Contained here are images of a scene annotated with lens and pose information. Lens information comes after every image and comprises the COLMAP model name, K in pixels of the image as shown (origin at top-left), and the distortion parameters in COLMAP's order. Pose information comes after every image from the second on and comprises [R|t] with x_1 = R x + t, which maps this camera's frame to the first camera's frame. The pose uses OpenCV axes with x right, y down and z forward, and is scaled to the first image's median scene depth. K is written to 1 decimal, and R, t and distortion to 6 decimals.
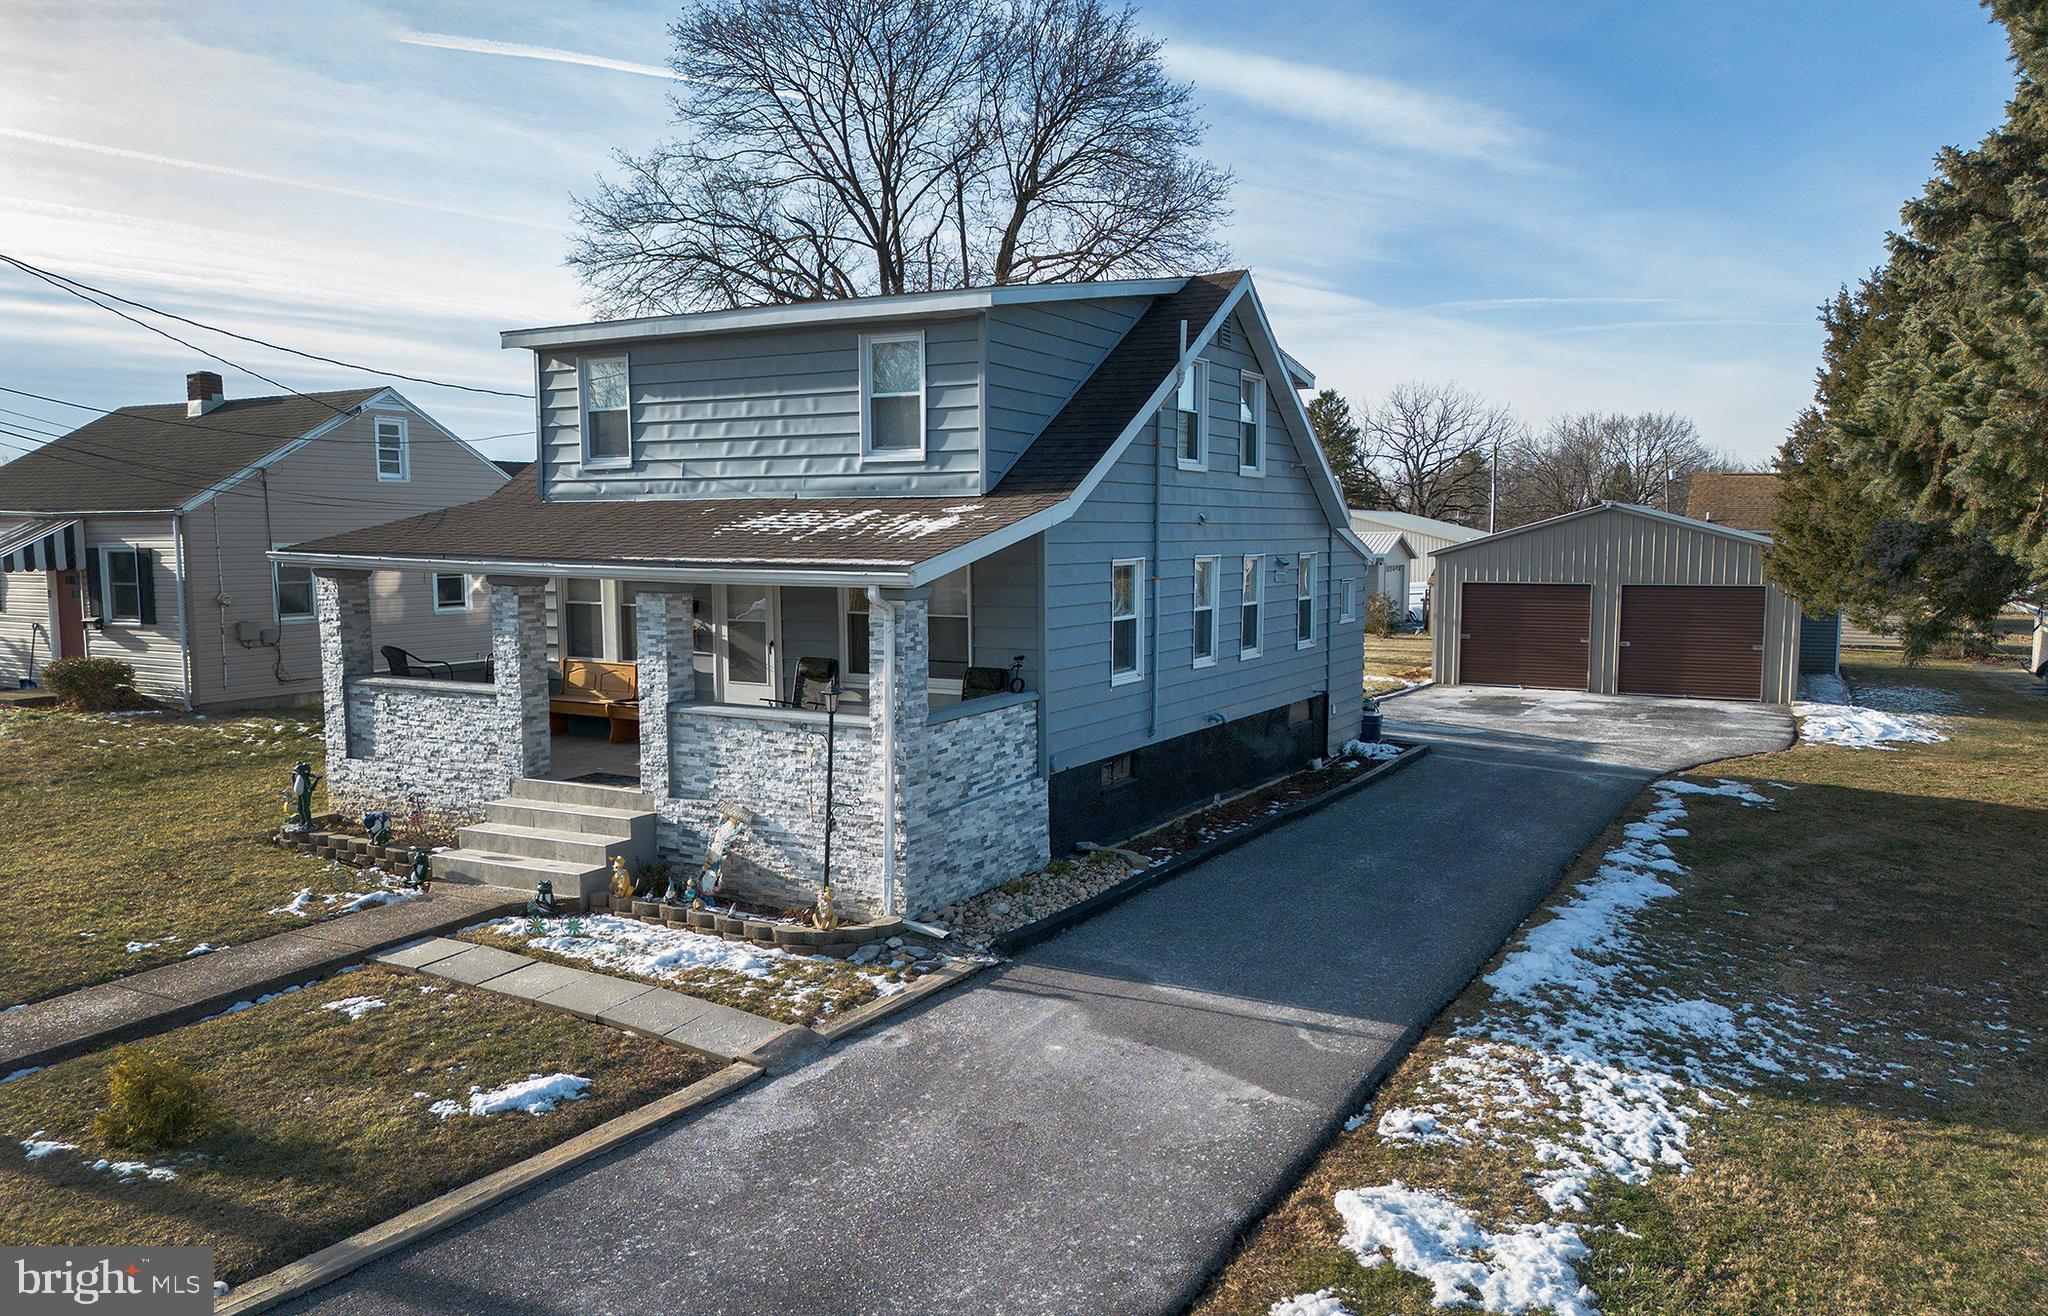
lens RADIAL K [[1432.0, 0, 976.8], [0, 1432.0, 698.0], [0, 0, 1]] dist [0.033191, -0.002418]
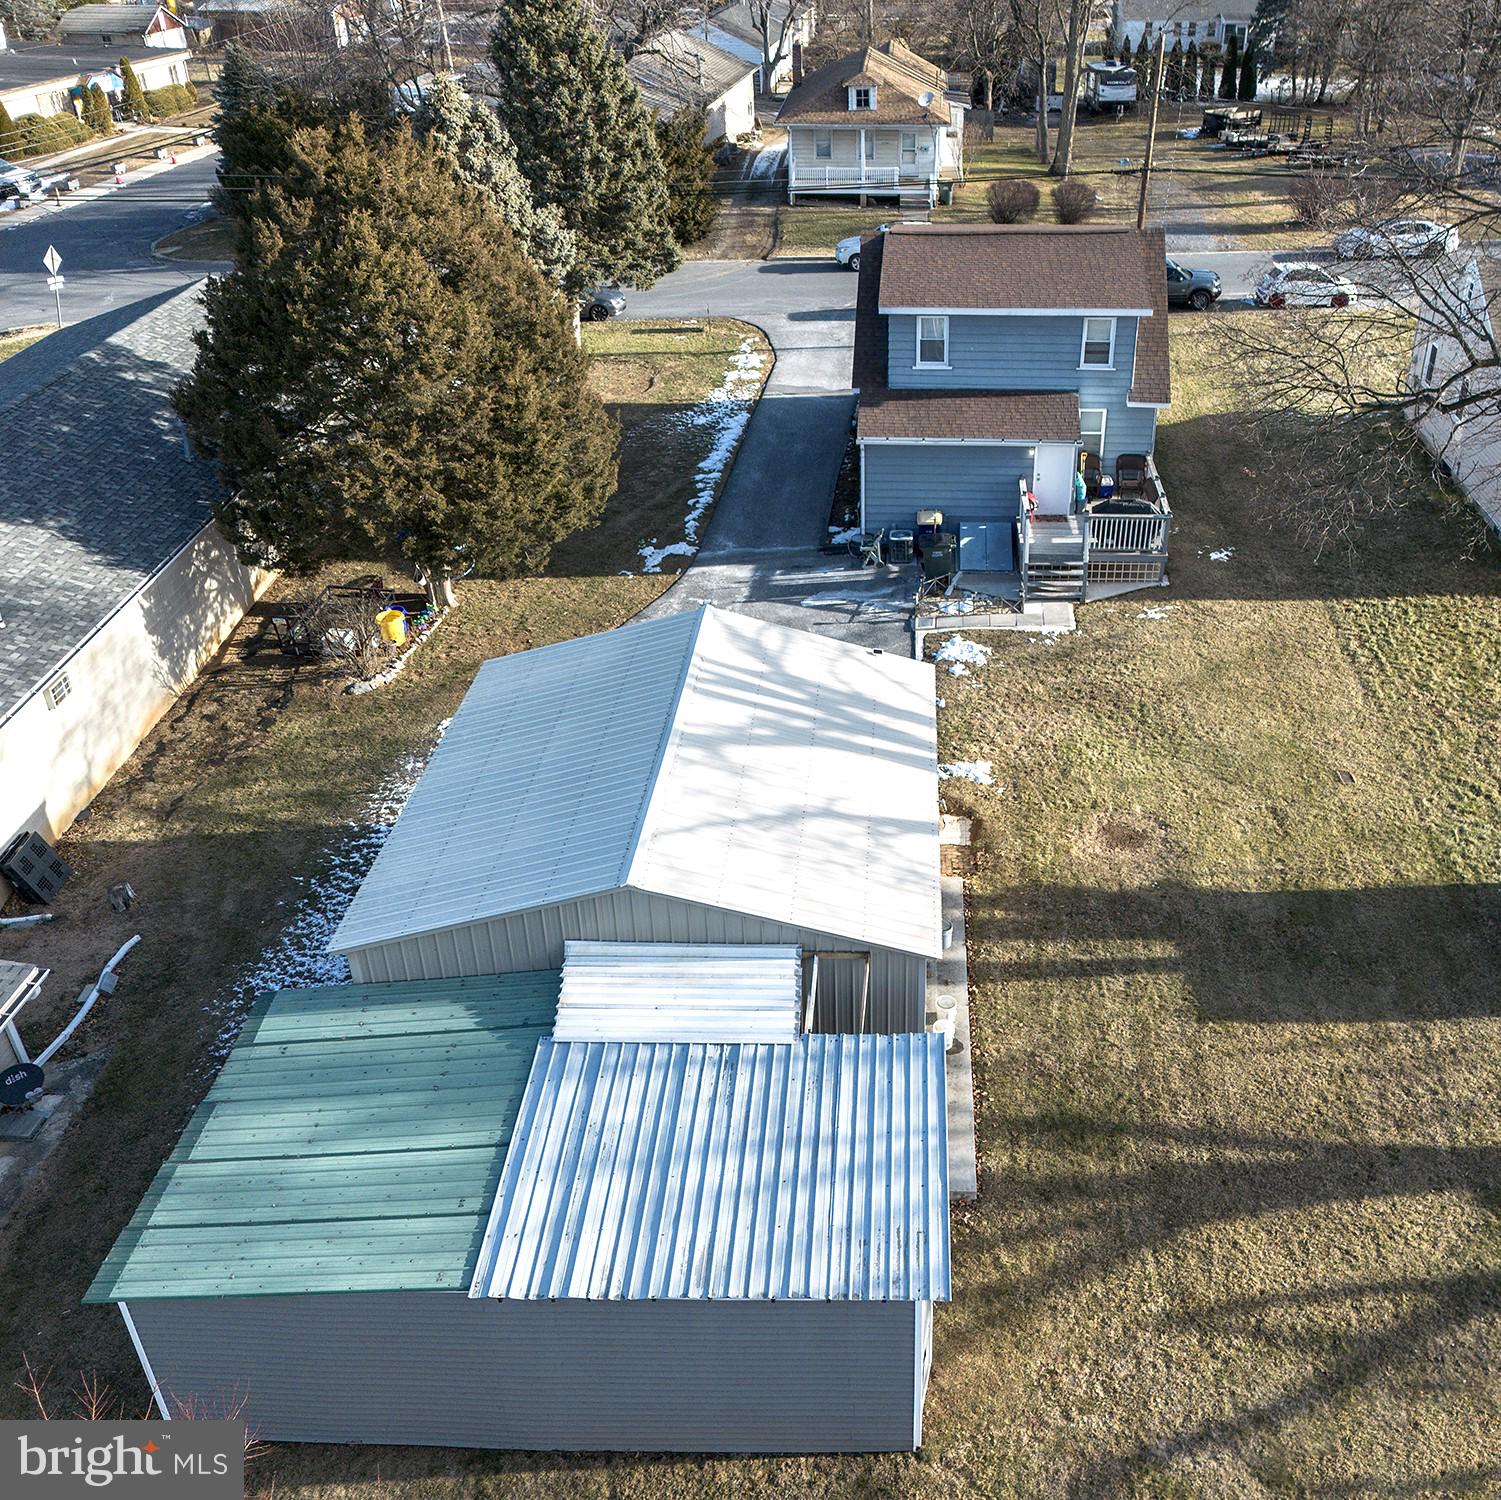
lens RADIAL K [[1525.1, 0, 832.0], [0, 1525.1, 709.0], [0, 0, 1]] dist [0.072659, -0.000541]
pose [[-0.892783, 0.206408, -0.400418, 2.060271], [-0.068955, 0.815766, 0.574257, -1.625680], [0.445179, 0.540298, -0.714069, 4.673730]]
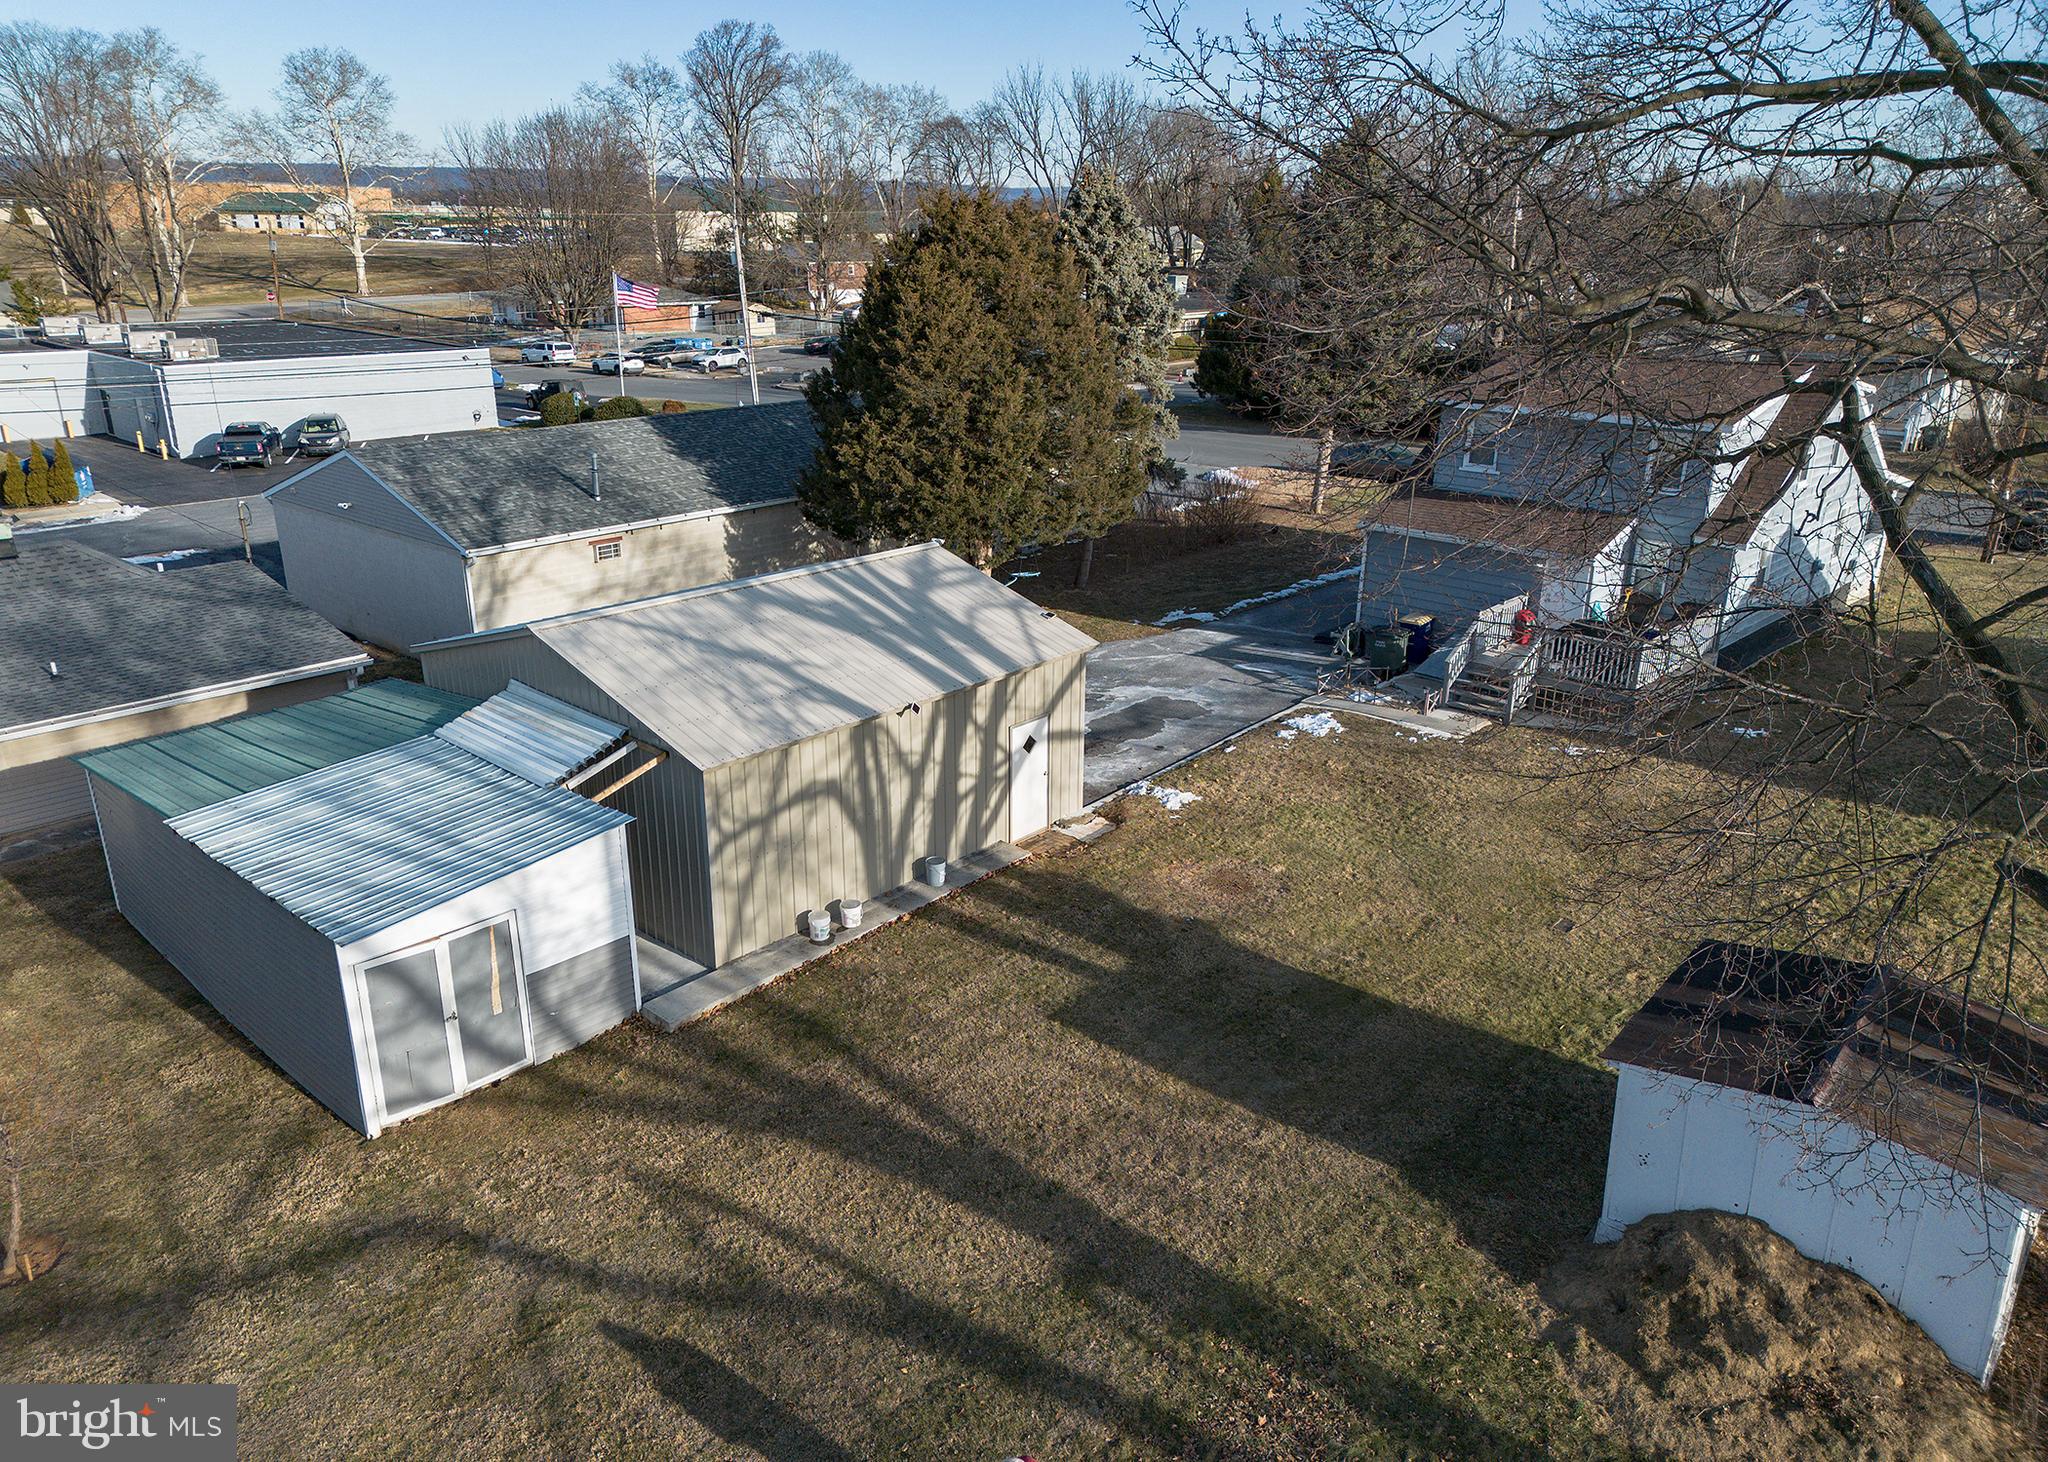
lens RADIAL K [[1389.0, 0, 951.1], [0, 1389.0, 721.0], [0, 0, 1]] dist [0.099215, -0.141939]
pose [[-0.966255, -0.112483, 0.231732, 0.673546], [0.006184, 0.889229, 0.457421, -1.171107], [-0.257515, 0.443418, -0.858526, 4.892278]]
